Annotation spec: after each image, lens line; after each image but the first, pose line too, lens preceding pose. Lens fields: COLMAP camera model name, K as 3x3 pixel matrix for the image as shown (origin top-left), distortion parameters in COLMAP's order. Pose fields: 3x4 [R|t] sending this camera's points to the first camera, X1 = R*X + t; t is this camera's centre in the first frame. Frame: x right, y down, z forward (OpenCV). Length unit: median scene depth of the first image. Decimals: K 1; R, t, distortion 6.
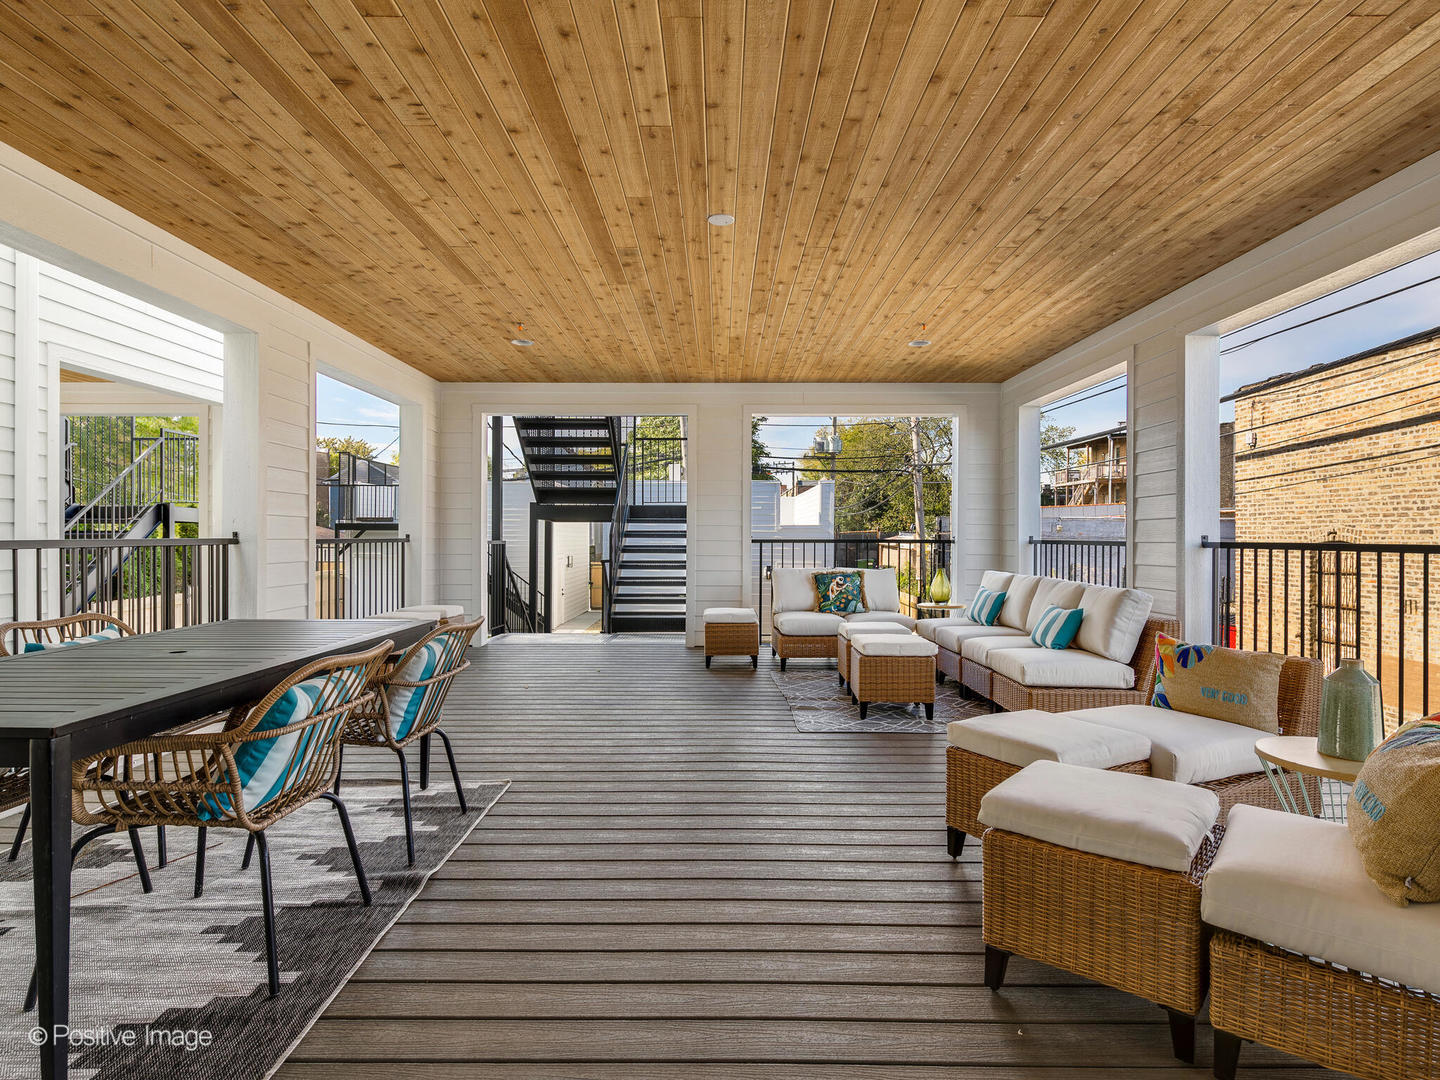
lens RADIAL K [[927.5, 0, 717.4], [0, 927.5, 537.3], [0, 0, 1]] dist [0.009935, -0.000554]
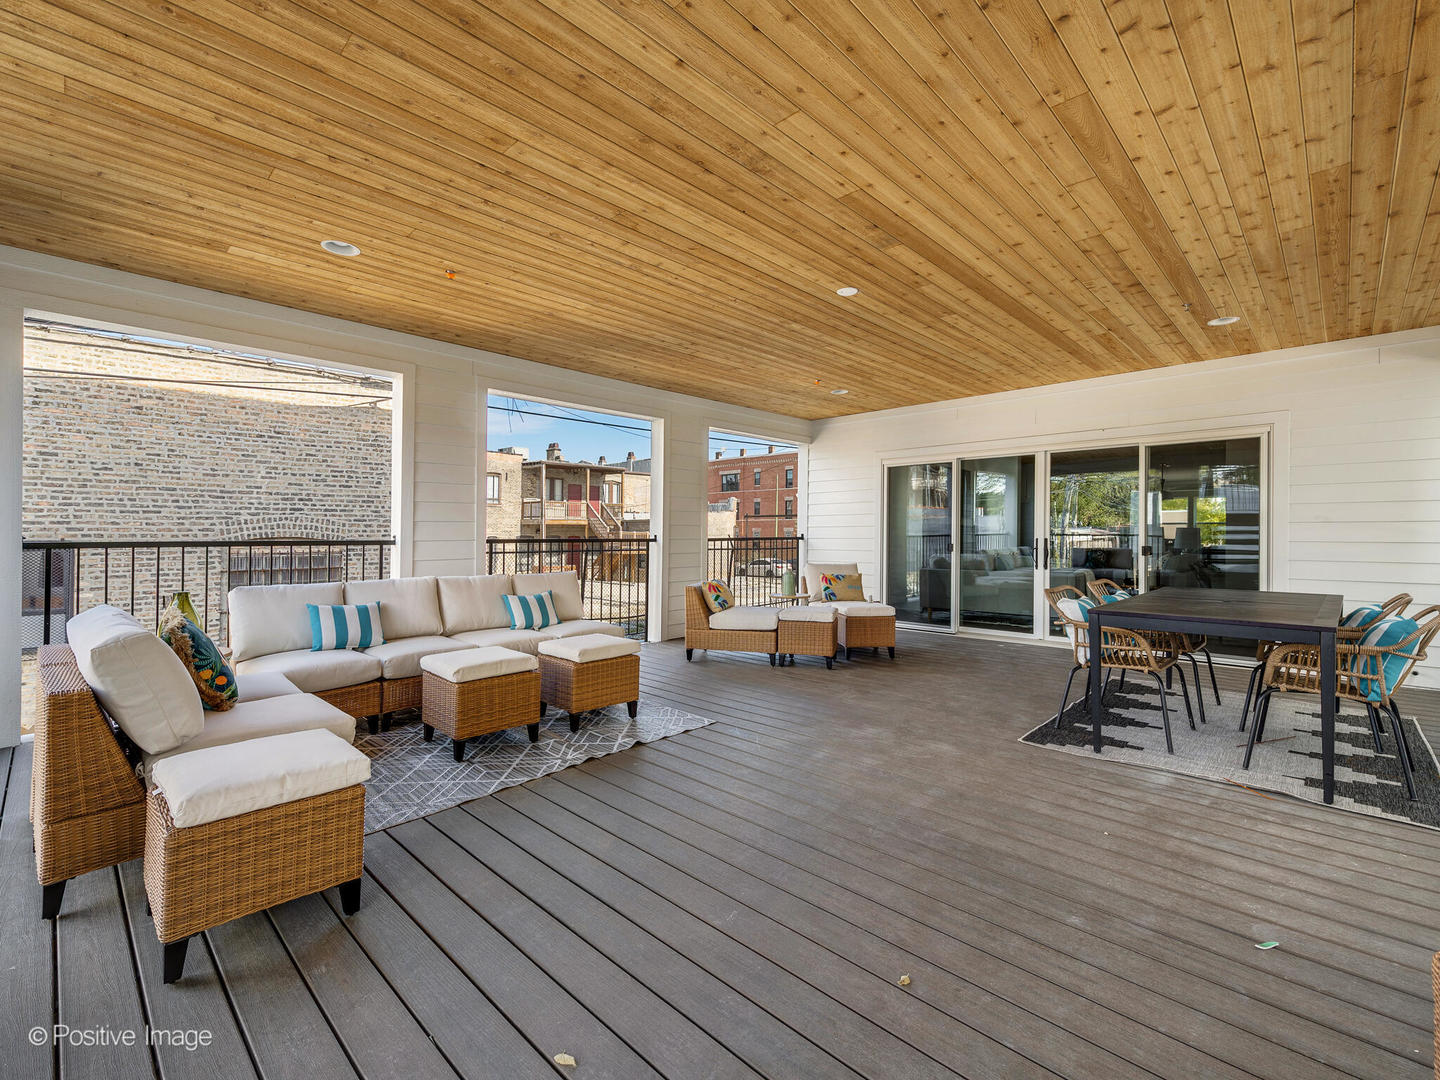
lens RADIAL K [[604.7, 0, 718.0], [0, 604.7, 531.4], [0, 0, 1]] dist [0.000163, 0.000078]
pose [[-0.752435, -0.001915, 0.658664, -0.389101], [0.003099, 0.999974, 0.006448, -0.010190], [-0.658659, 0.006893, -0.752410, 1.637426]]
